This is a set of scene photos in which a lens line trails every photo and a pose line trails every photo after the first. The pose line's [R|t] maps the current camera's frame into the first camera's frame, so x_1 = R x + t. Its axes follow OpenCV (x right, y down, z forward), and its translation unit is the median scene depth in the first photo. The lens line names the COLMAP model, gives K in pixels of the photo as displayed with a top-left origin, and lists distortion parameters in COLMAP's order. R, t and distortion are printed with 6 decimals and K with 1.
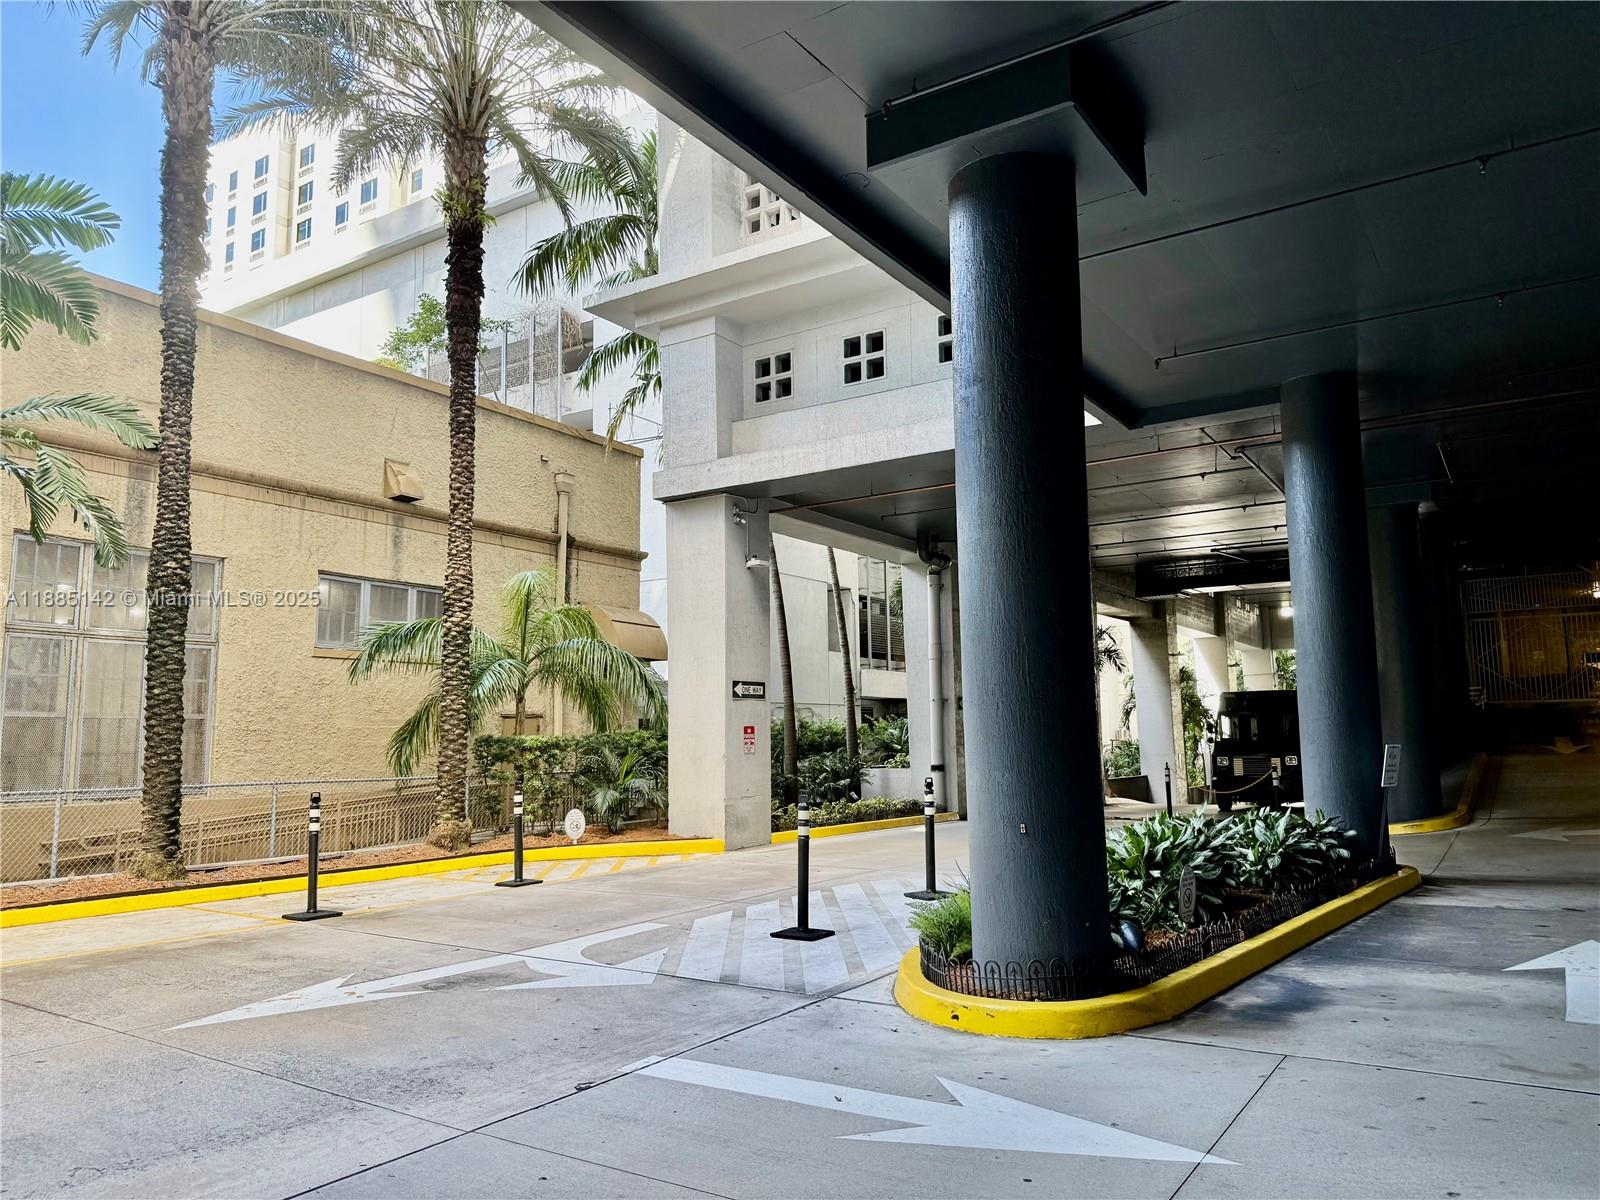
lens RADIAL K [[1134.8, 0, 801.0], [0, 1134.8, 602.1], [0, 0, 1]] dist [0.013291, -0.019293]
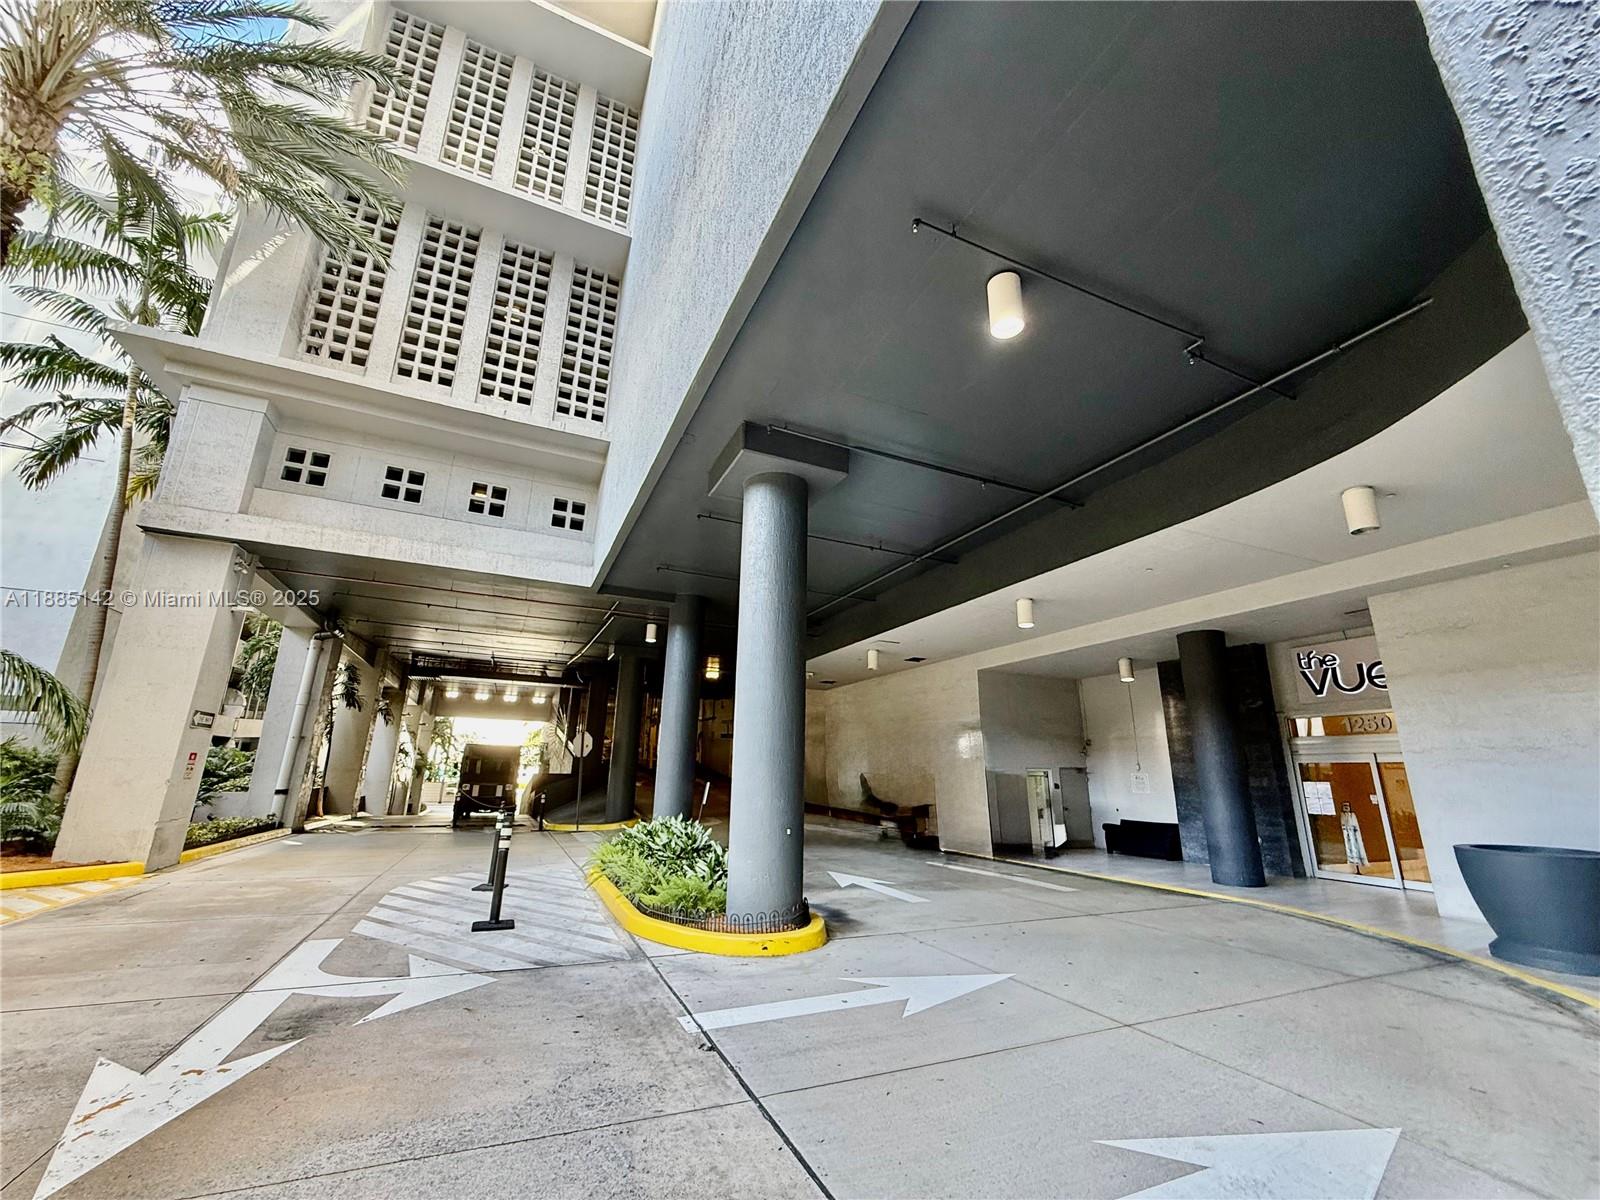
lens RADIAL K [[640.7, 0, 802.3], [0, 640.7, 603.8], [0, 0, 1]] dist [0.008381, -0.000731]
pose [[0.529469, 0.245509, 0.812027, -0.341727], [-0.130347, 0.969385, -0.208094, 0.028808], [-0.838255, 0.004334, 0.545261, 0.202009]]
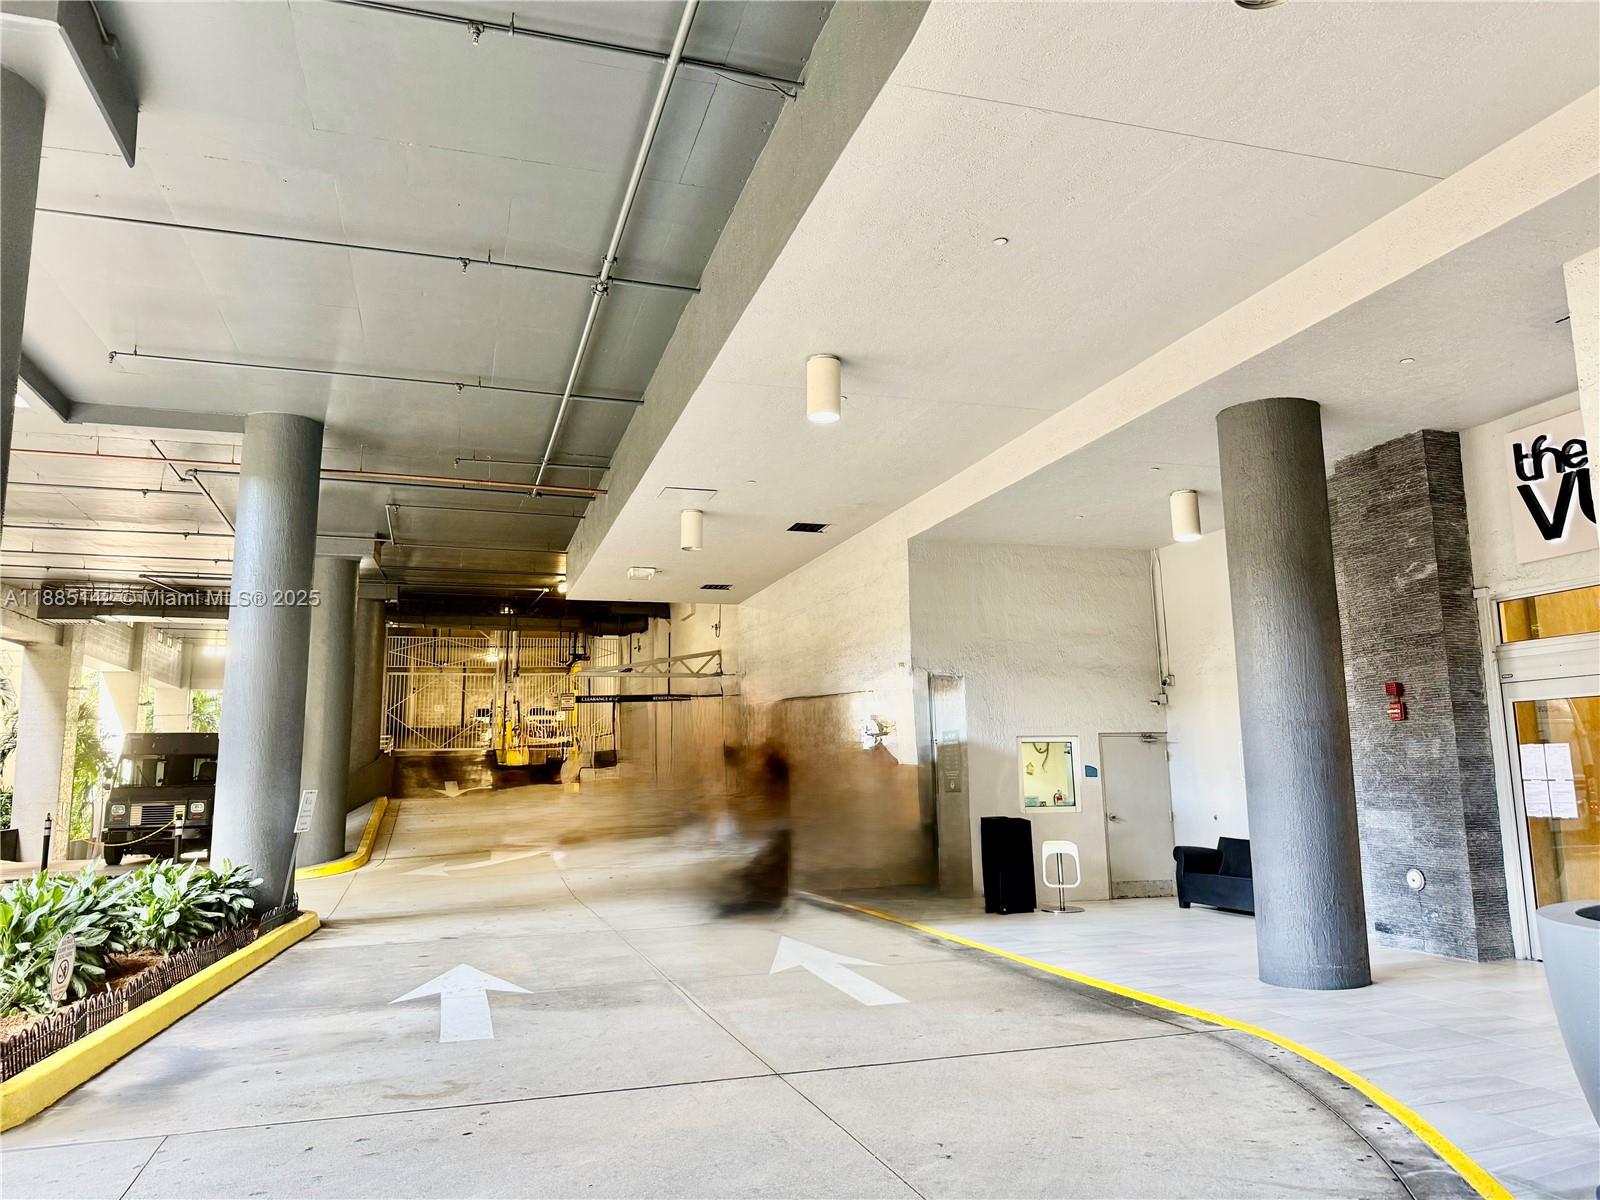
lens RADIAL K [[1134.8, 0, 804.3], [0, 1134.8, 586.6], [0, 0, 1]] dist [0.013291, -0.019293]
pose [[0.626006, 0.130179, 0.768876, -0.006338], [-0.089515, 0.991446, -0.094981, 0.002979], [-0.774664, -0.009368, 0.632304, 0.023514]]
